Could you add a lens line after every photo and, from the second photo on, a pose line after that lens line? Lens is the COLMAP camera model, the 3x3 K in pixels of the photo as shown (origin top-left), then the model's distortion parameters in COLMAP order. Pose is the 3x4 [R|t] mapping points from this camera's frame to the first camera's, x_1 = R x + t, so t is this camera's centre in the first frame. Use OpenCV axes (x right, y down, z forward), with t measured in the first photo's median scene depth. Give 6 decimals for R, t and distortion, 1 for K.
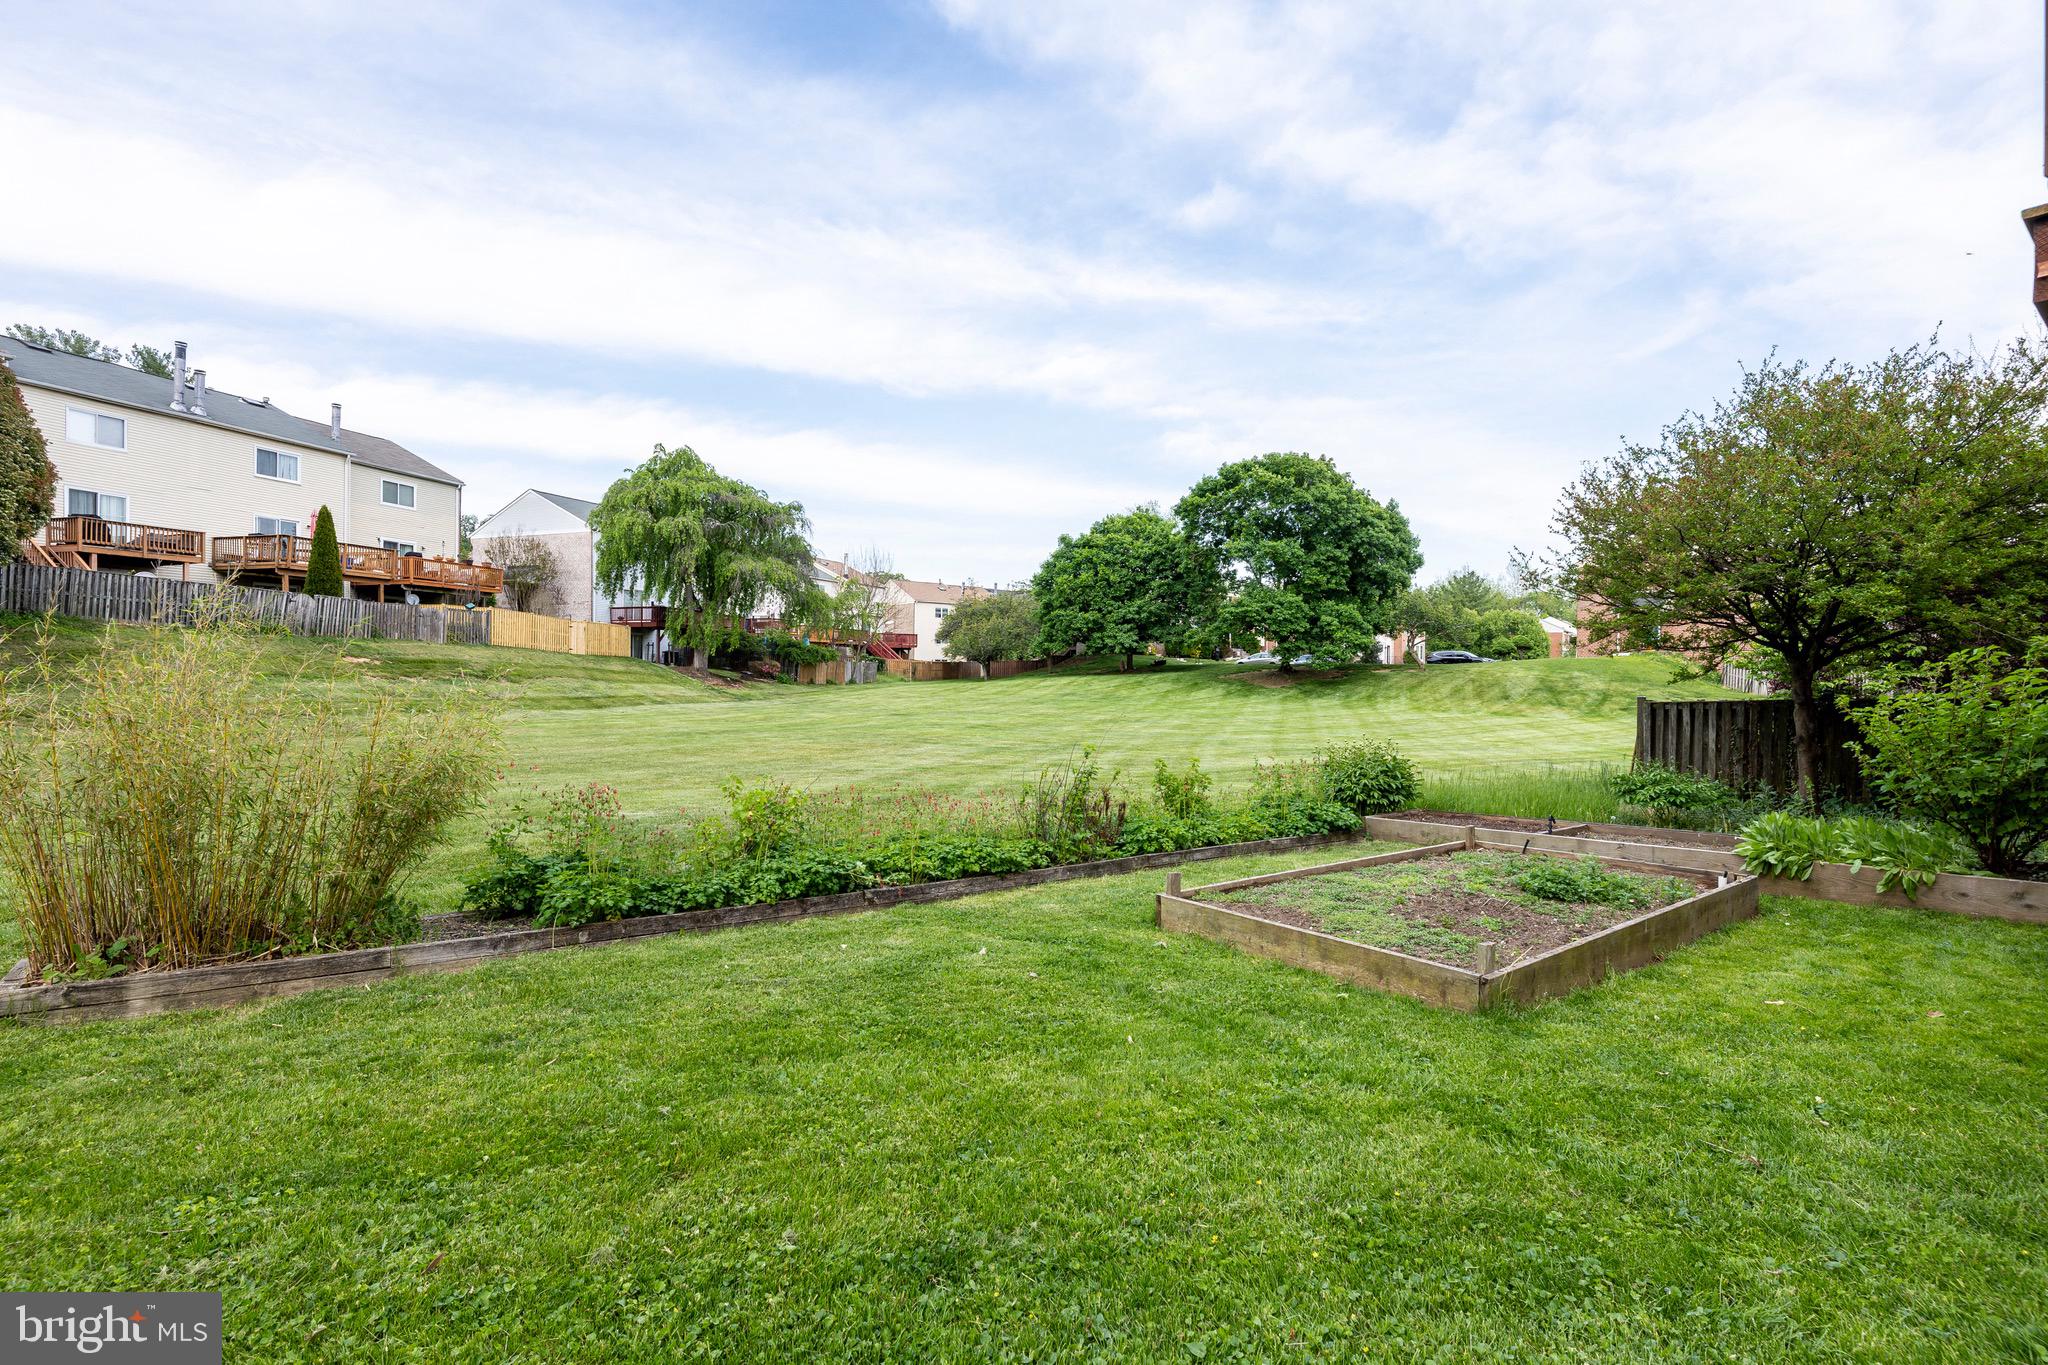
lens RADIAL K [[995.4, 0, 1024.2], [0, 995.4, 664.5], [0, 0, 1]] dist [-0.001266, 0.003931]
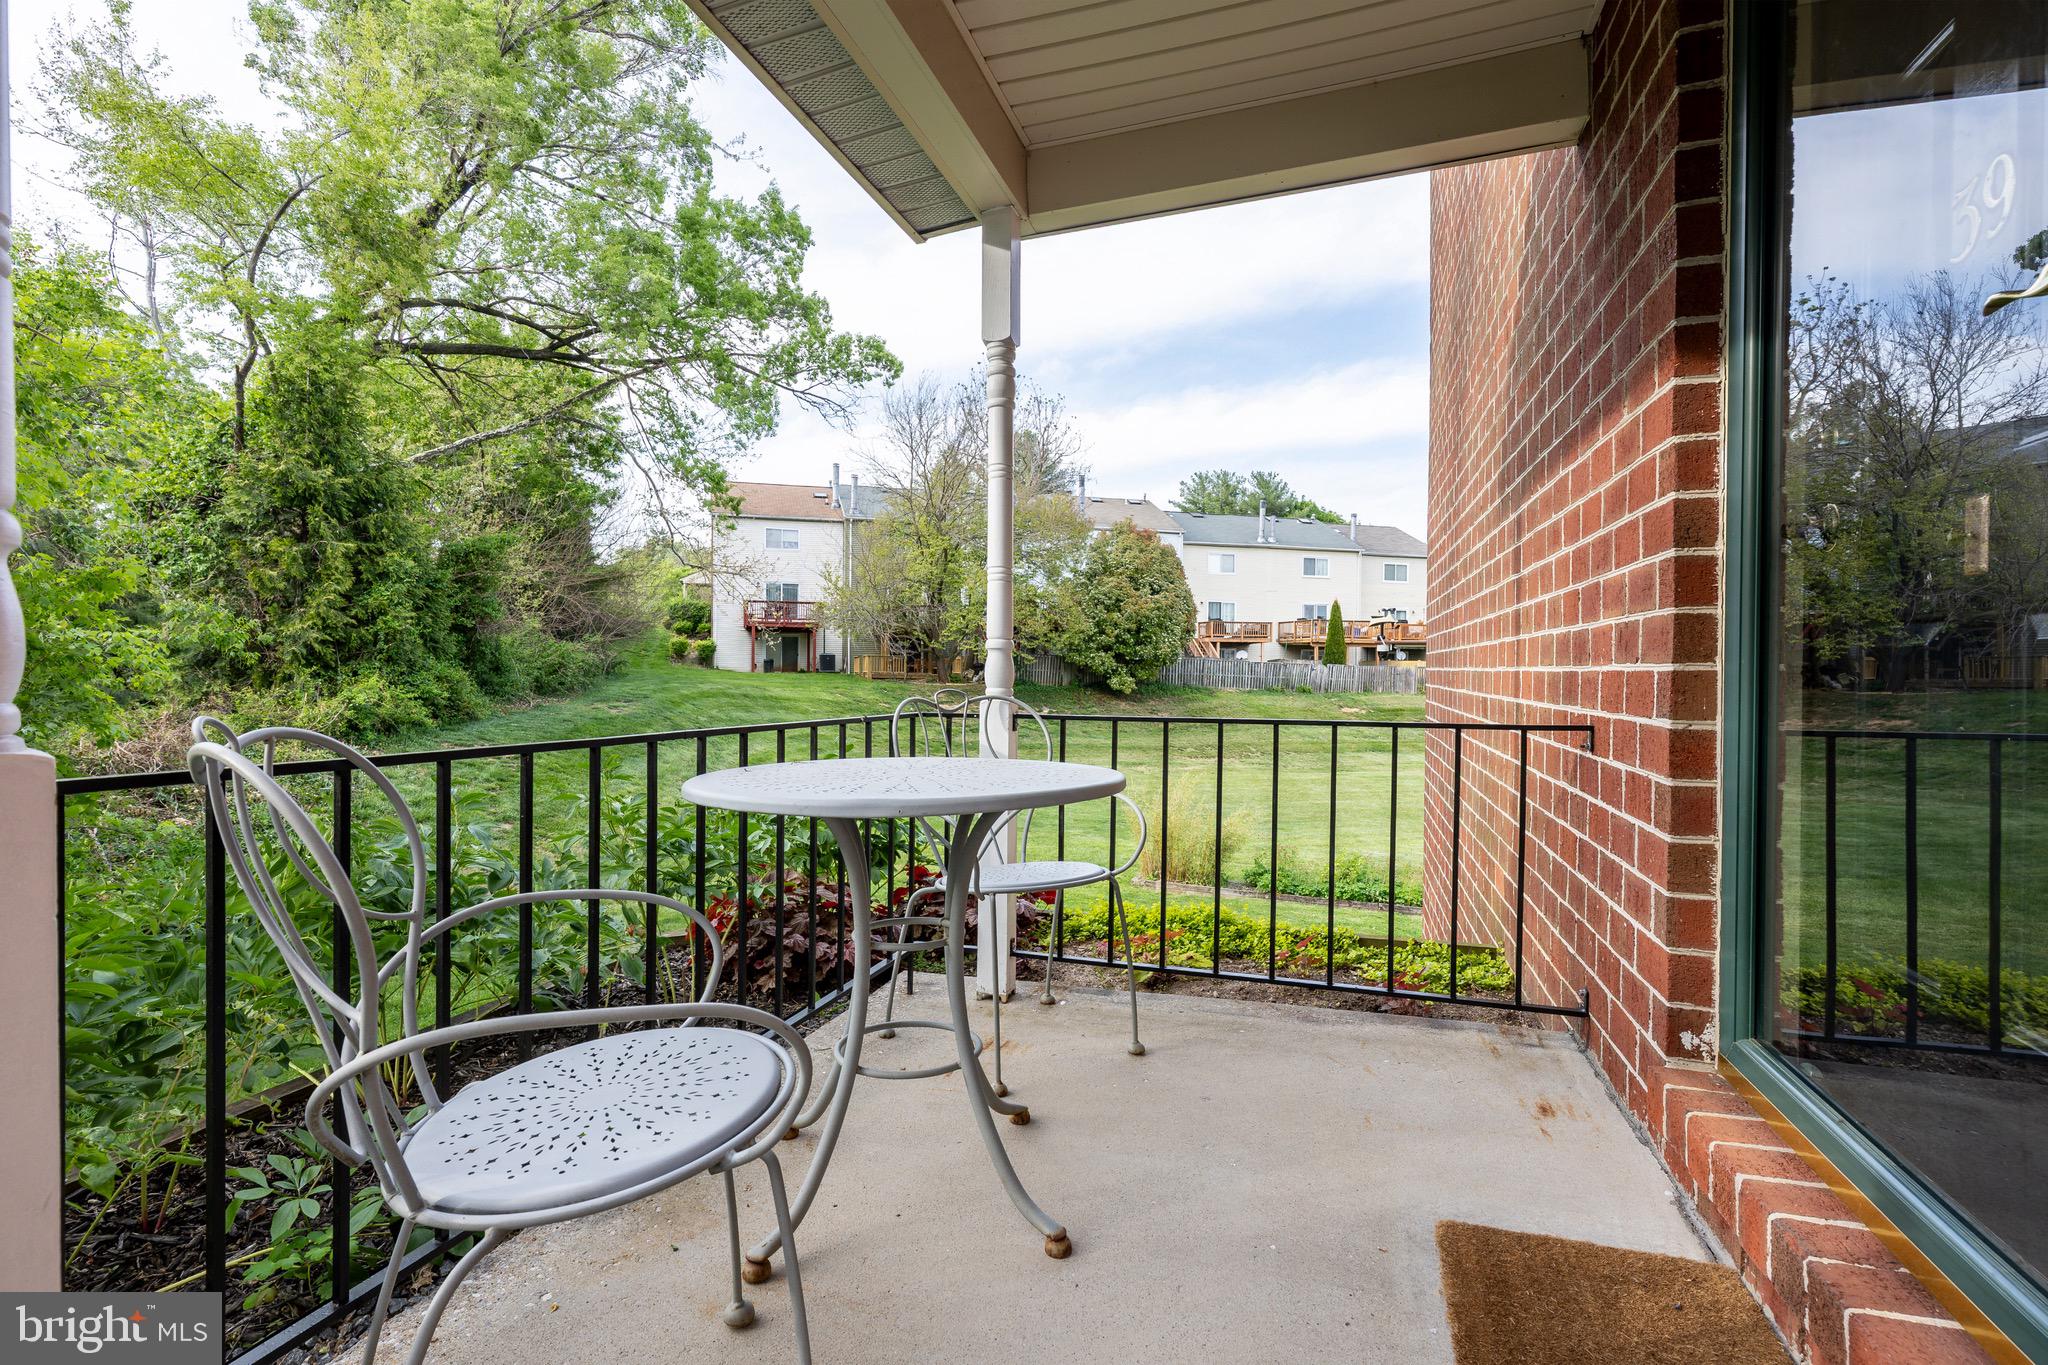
lens RADIAL K [[995.4, 0, 1017.2], [0, 995.4, 687.5], [0, 0, 1]] dist [-0.001266, 0.003931]
pose [[0.557518, 0.008767, -0.830118, 0.181315], [0.007847, 0.999844, 0.015830, -0.045652], [0.830127, -0.015339, 0.557363, -0.142891]]
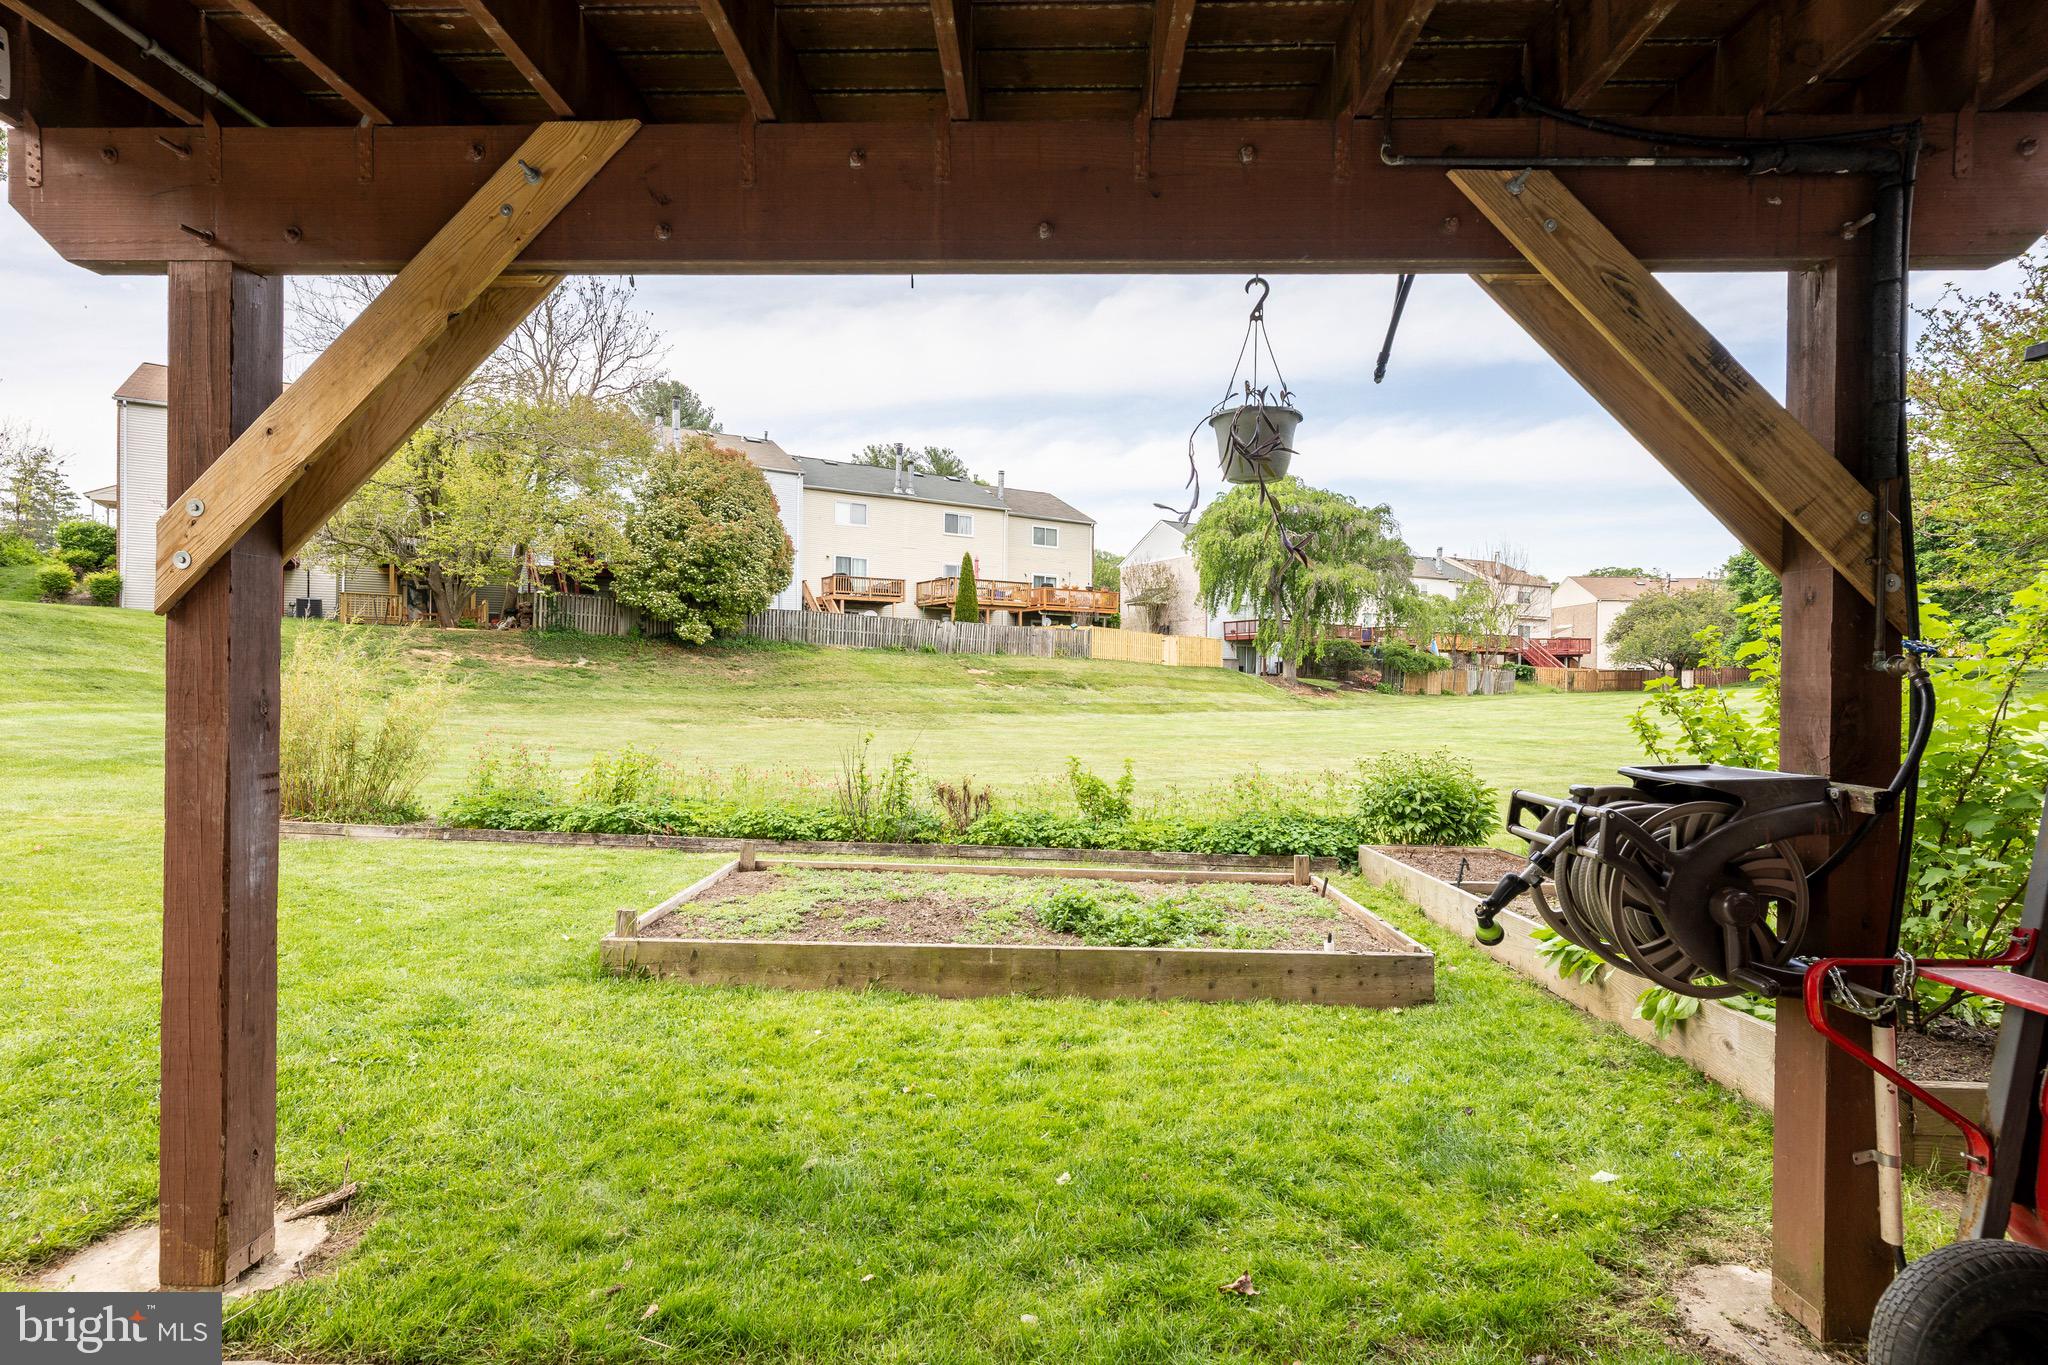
lens RADIAL K [[995.4, 0, 1019.5], [0, 995.4, 682.5], [0, 0, 1]] dist [-0.001266, 0.003931]
pose [[0.764858, -0.002305, -0.644195, 0.136543], [0.006025, 0.999975, 0.003575, 0.003641], [0.644171, -0.006615, 0.764853, 0.042273]]
